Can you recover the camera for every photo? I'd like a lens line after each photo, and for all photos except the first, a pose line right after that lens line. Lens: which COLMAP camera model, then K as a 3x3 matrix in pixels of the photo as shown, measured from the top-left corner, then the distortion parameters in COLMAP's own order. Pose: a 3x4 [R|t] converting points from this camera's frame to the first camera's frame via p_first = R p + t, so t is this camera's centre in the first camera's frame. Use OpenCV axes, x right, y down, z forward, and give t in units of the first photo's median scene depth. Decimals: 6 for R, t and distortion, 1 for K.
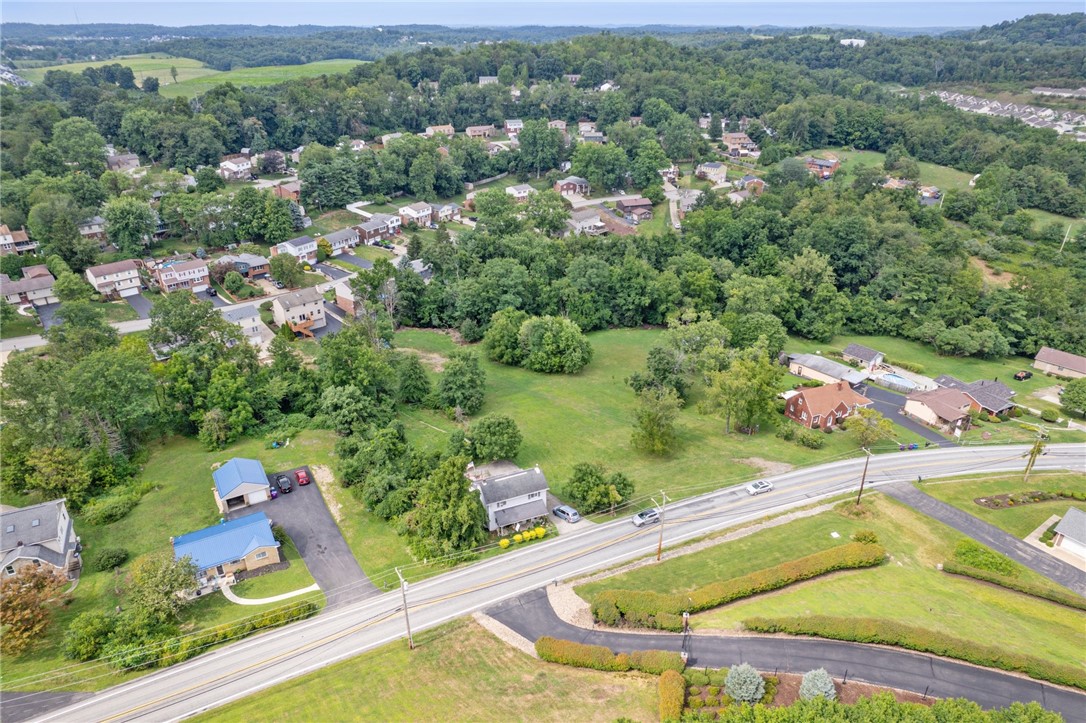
lens RADIAL K [[708.0, 0, 548.2], [0, 708.0, 368.5], [0, 0, 1]] dist [-0.068308, 0.059126]
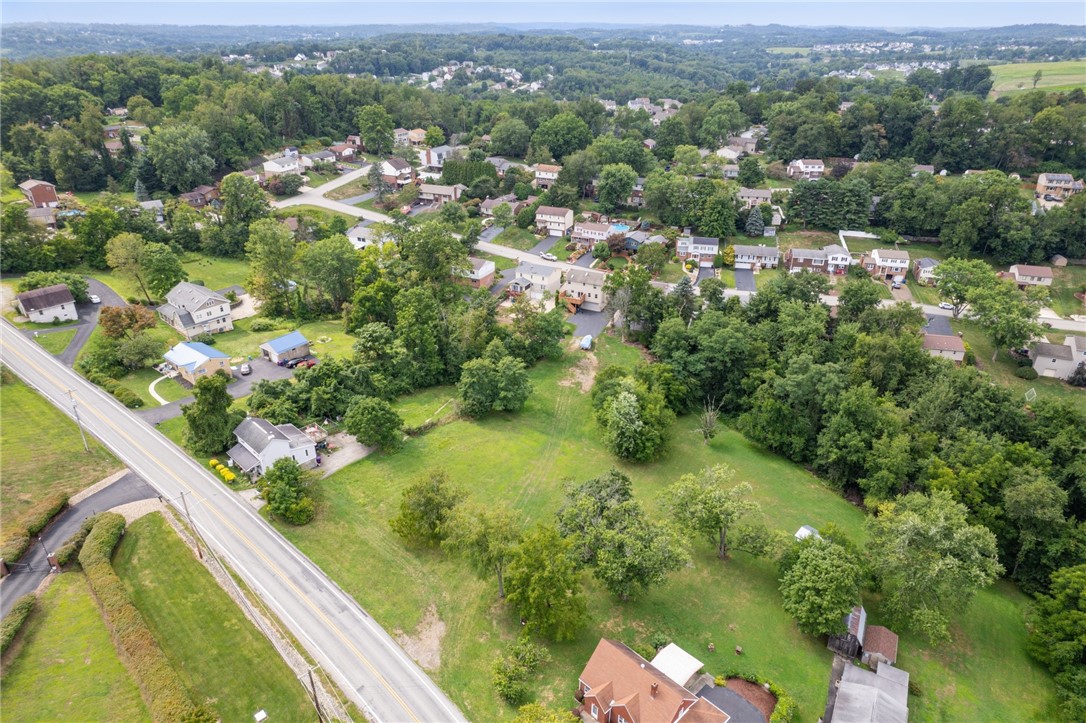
lens RADIAL K [[708.0, 0, 549.6], [0, 708.0, 361.9], [0, 0, 1]] dist [-0.068308, 0.059126]
pose [[0.360517, 0.410471, -0.837581, 0.408676], [-0.417791, 0.873913, 0.248449, -0.164770], [0.833954, 0.260364, 0.486551, 0.335197]]
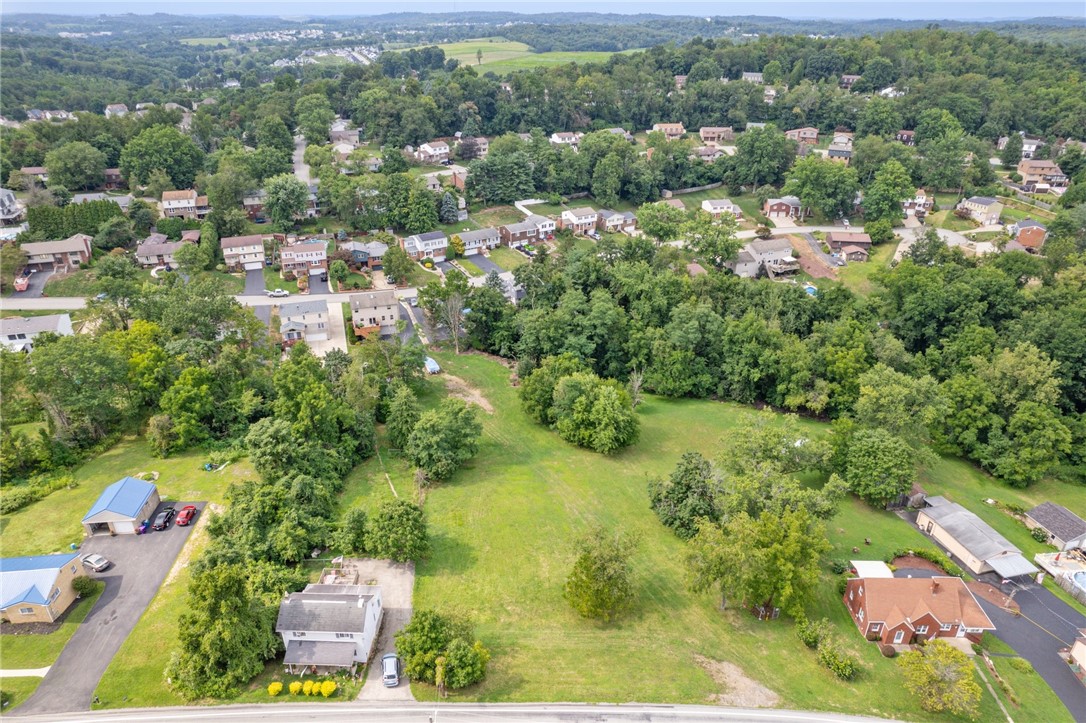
lens RADIAL K [[708.0, 0, 550.4], [0, 708.0, 369.8], [0, 0, 1]] dist [-0.068308, 0.059126]
pose [[0.905901, 0.196333, -0.375229, 0.165519], [-0.191566, 0.980186, 0.050377, -0.072600], [0.377685, 0.026245, 0.925562, 0.158521]]
